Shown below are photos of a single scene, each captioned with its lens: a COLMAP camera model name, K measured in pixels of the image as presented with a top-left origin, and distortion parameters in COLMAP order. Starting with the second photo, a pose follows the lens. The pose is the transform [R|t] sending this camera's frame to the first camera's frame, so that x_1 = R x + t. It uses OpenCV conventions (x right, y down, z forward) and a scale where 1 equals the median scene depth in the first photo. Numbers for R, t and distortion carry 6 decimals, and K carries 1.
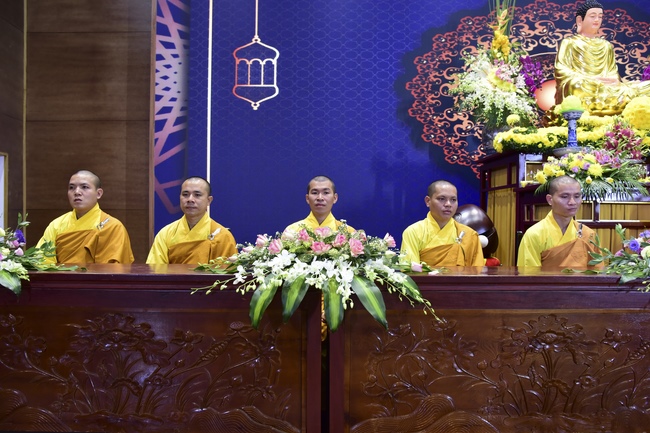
lens RADIAL K [[447.0, 0, 325.8], [0, 447.0, 235.6], [0, 0, 1]] dist [-0.047144, 0.001183]
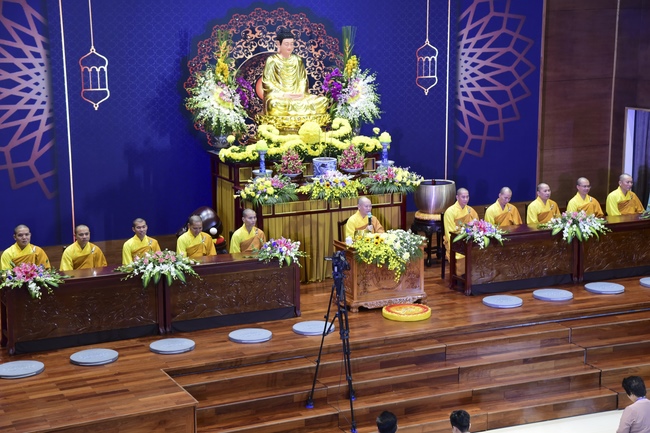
lens RADIAL K [[1228.1, 0, 325.0], [0, 1228.1, 216.5], [0, 0, 1]] dist [0.306293, -0.059075]
pose [[0.912526, -0.091730, 0.398600, -1.029948], [0.027988, 0.986247, 0.162893, -0.712188], [-0.408061, -0.137489, 0.902543, -3.101979]]
